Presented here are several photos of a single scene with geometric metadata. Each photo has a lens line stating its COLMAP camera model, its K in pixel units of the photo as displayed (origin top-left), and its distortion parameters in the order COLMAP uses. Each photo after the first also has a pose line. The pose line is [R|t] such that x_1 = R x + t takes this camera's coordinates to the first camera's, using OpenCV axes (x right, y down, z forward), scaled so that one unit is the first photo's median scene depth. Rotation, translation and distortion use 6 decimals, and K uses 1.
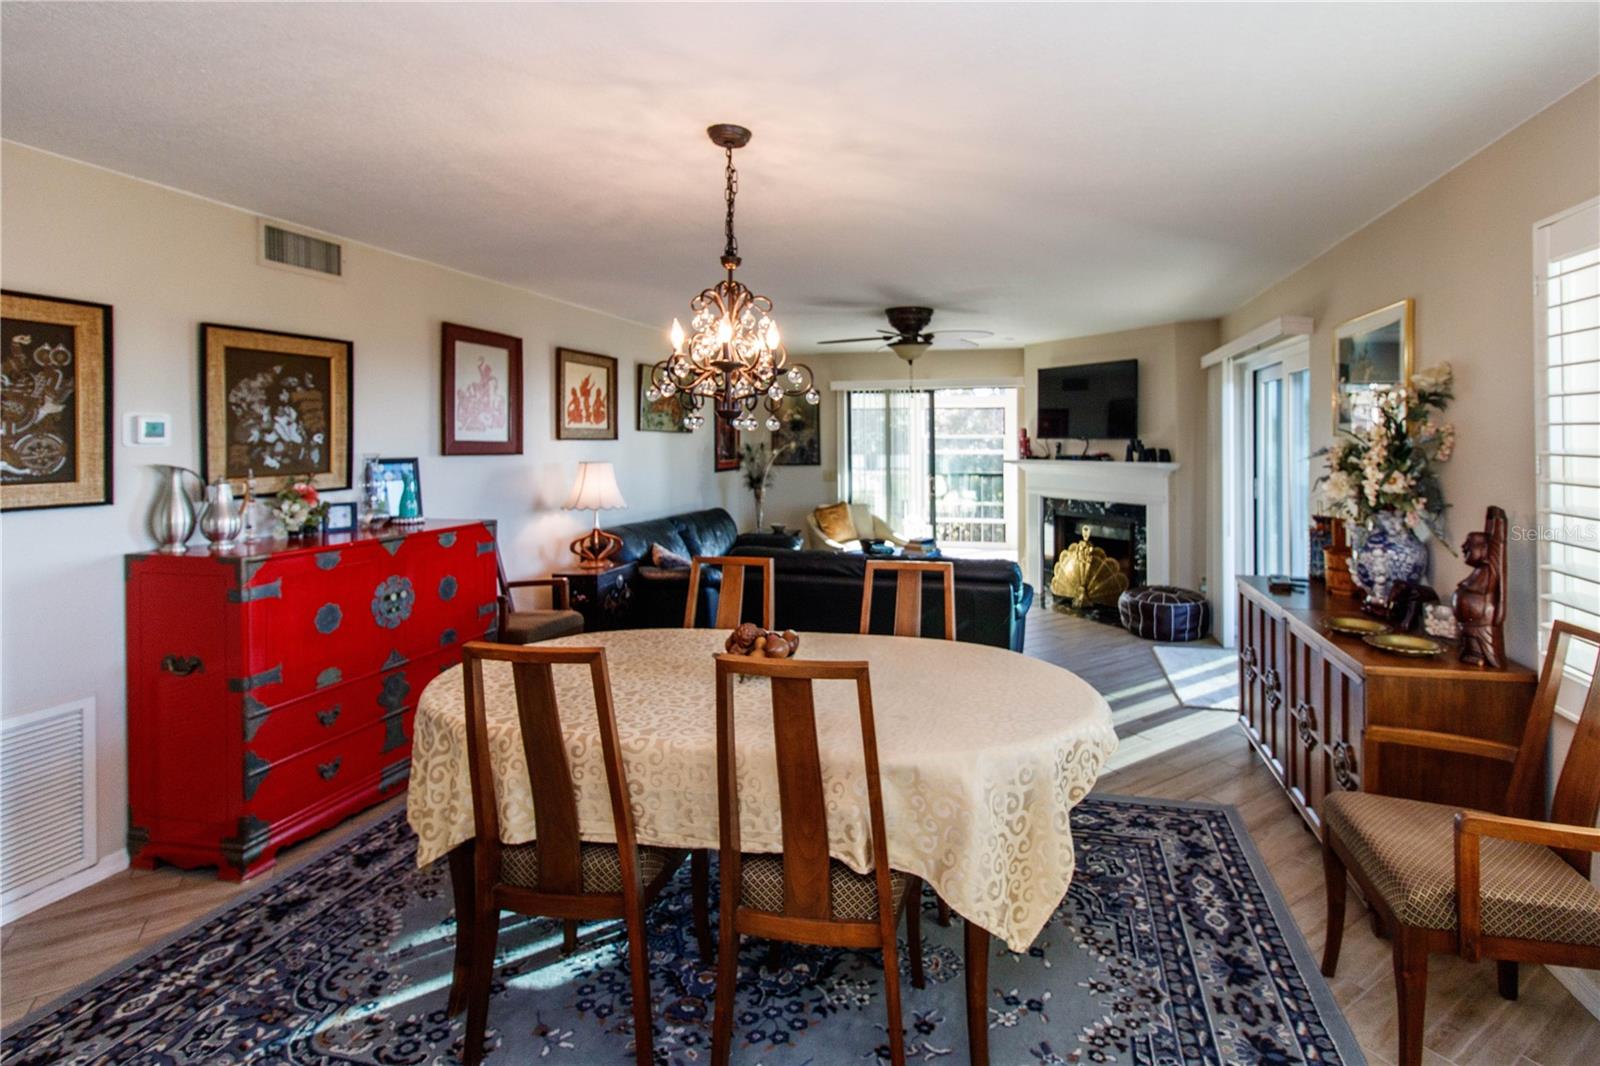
lens RADIAL K [[769.5, 0, 863.0], [0, 769.5, 436.8], [0, 0, 1]] dist [0.002404, 0.001847]
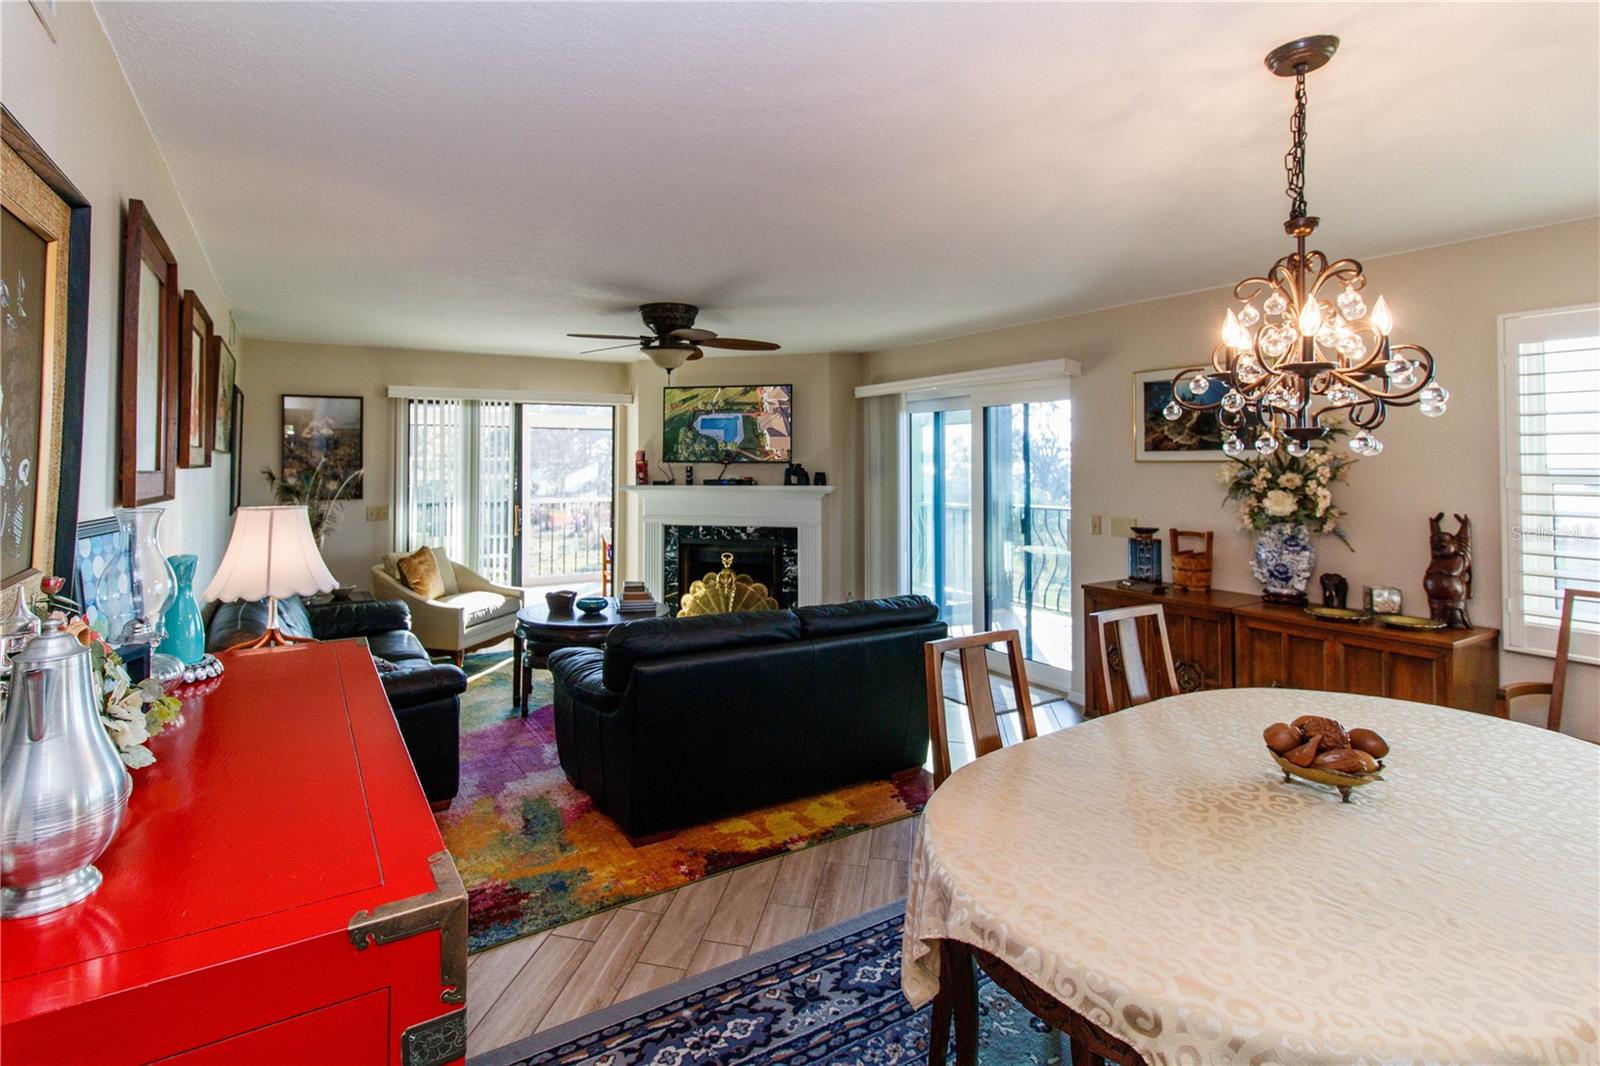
lens RADIAL K [[769.5, 0, 739.9], [0, 769.5, 447.1], [0, 0, 1]] dist [0.002404, 0.001847]
pose [[0.738105, 0.010941, 0.674597, -0.409431], [-0.001843, 0.999897, -0.014199, -0.003566], [-0.674683, 0.009237, 0.738049, 0.327249]]
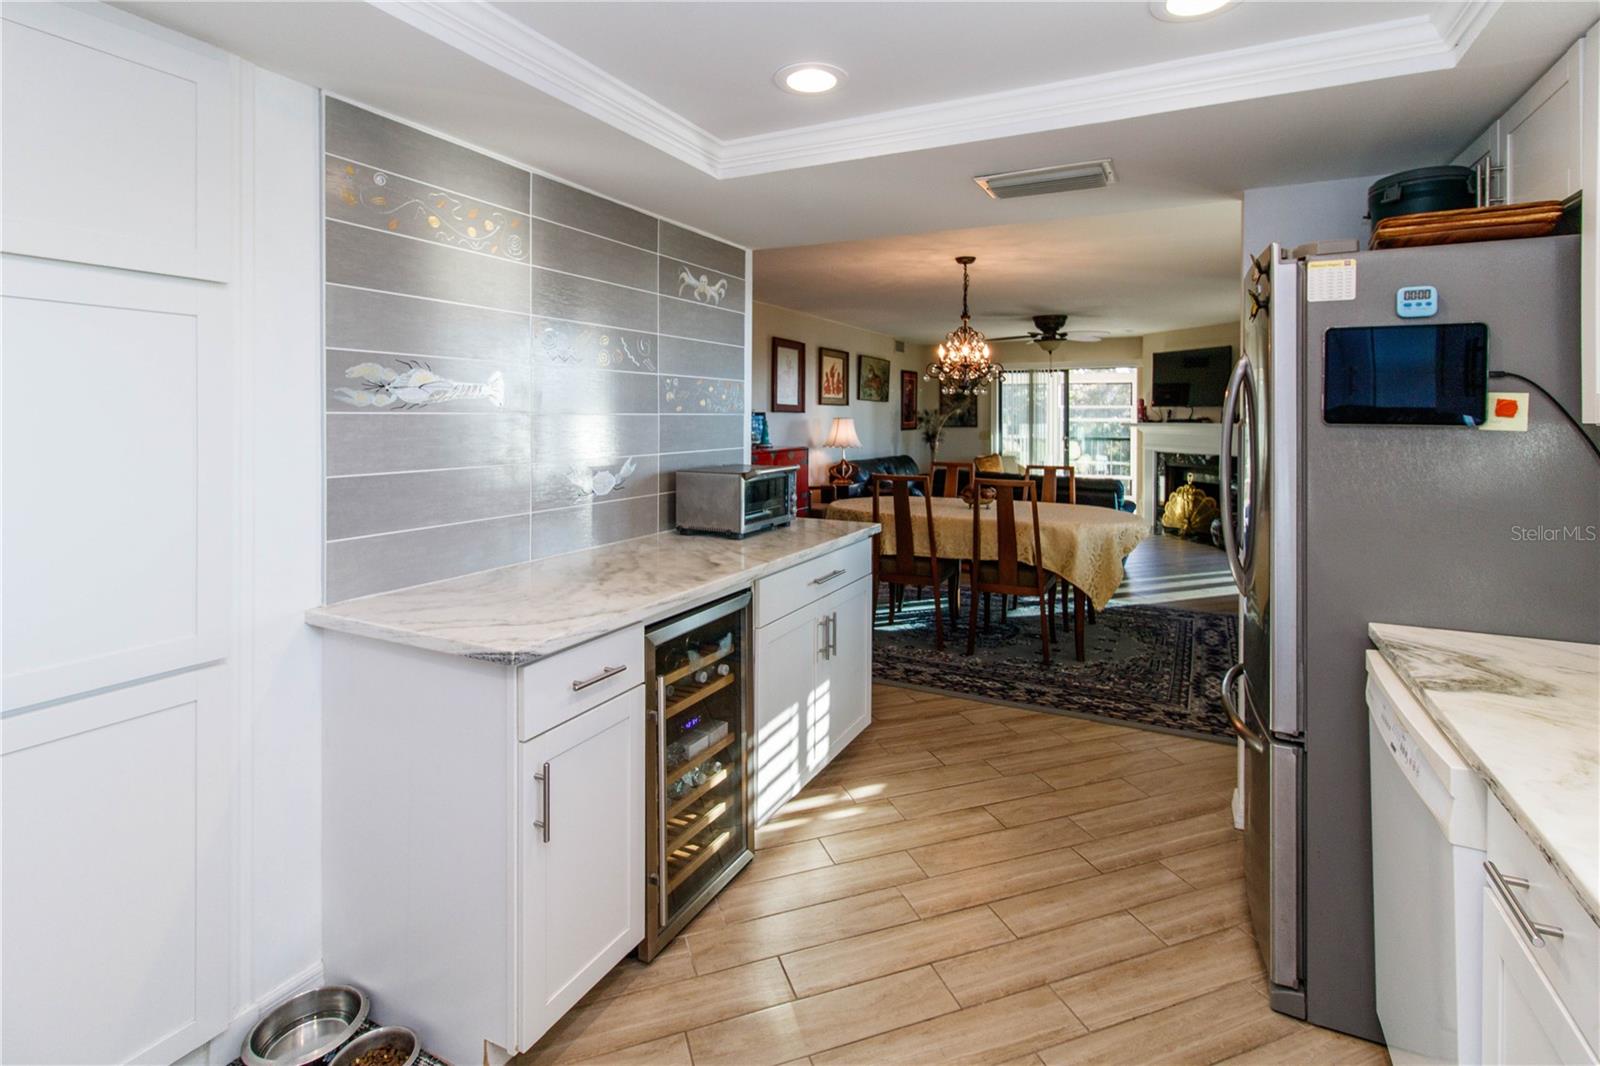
lens RADIAL K [[769.5, 0, 796.5], [0, 769.5, 419.1], [0, 0, 1]] dist [0.002404, 0.001847]
pose [[0.968325, 0.006700, -0.249601, -0.037158], [-0.004554, 0.999948, 0.009176, 0.017733], [0.249650, -0.007749, 0.968305, -0.508978]]
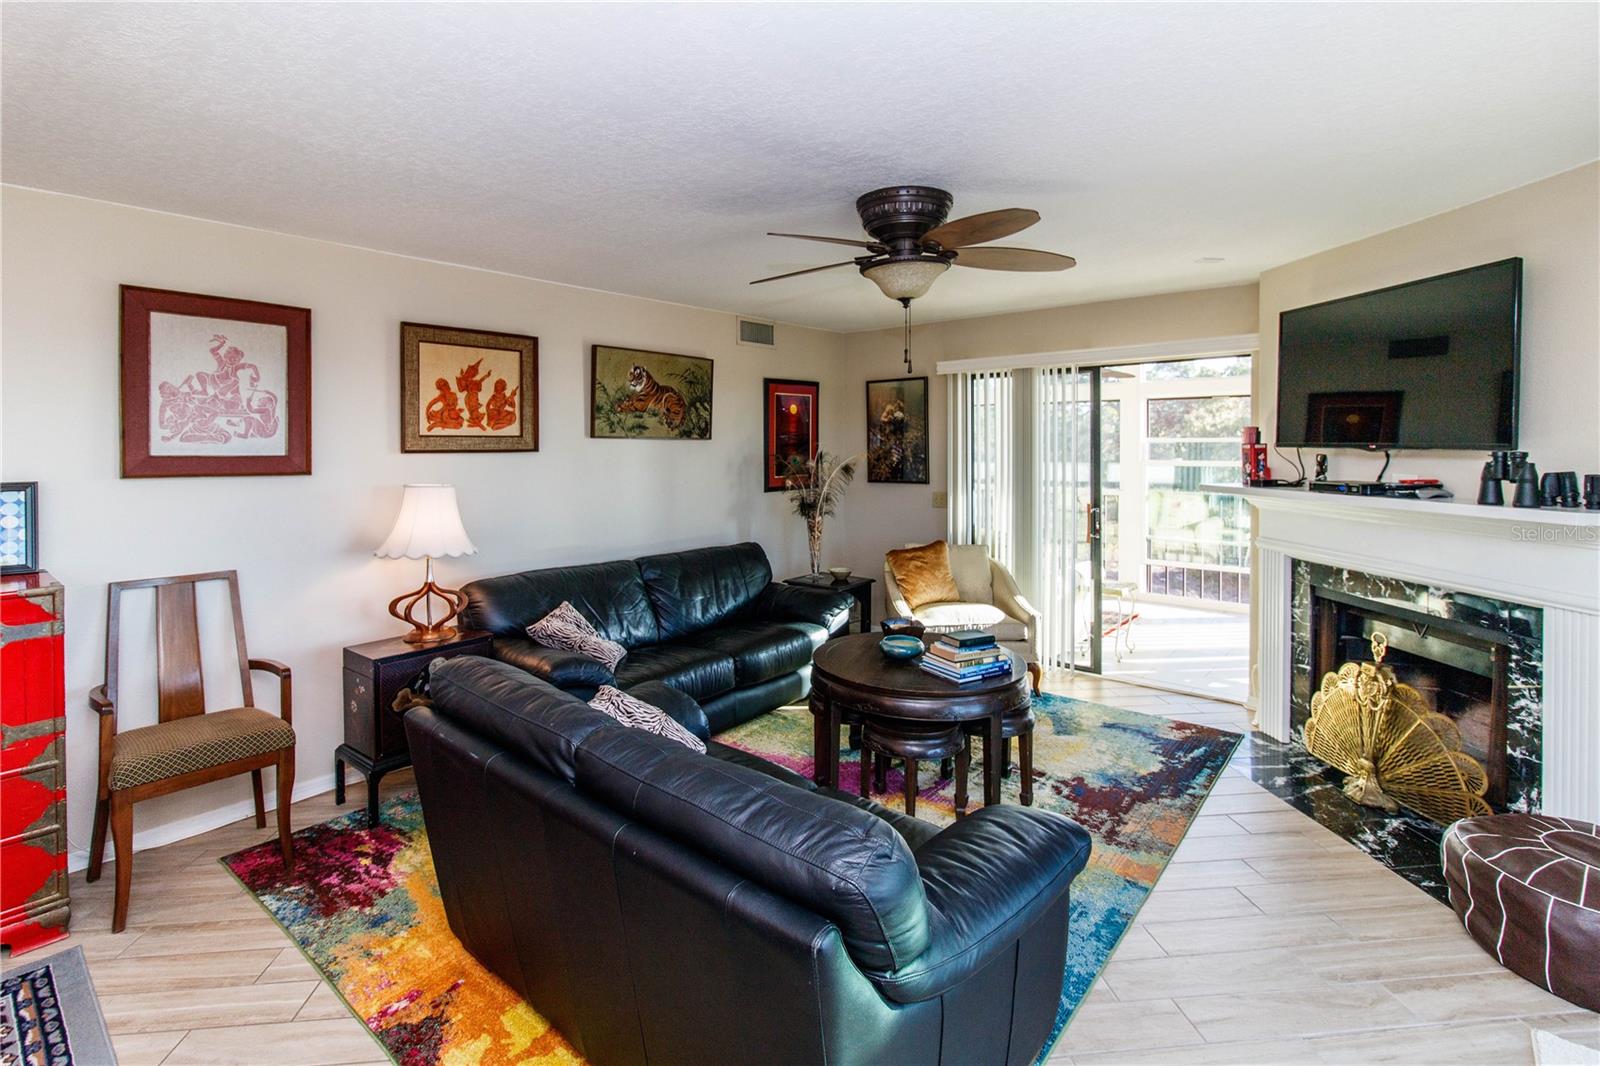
lens RADIAL K [[769.5, 0, 791.5], [0, 769.5, 442.5], [0, 0, 1]] dist [0.002404, 0.001847]
pose [[0.882286, -0.002172, -0.470709, 0.229145], [0.004643, 0.999981, 0.004090, -0.005600], [0.470691, -0.005794, 0.882279, 0.484369]]
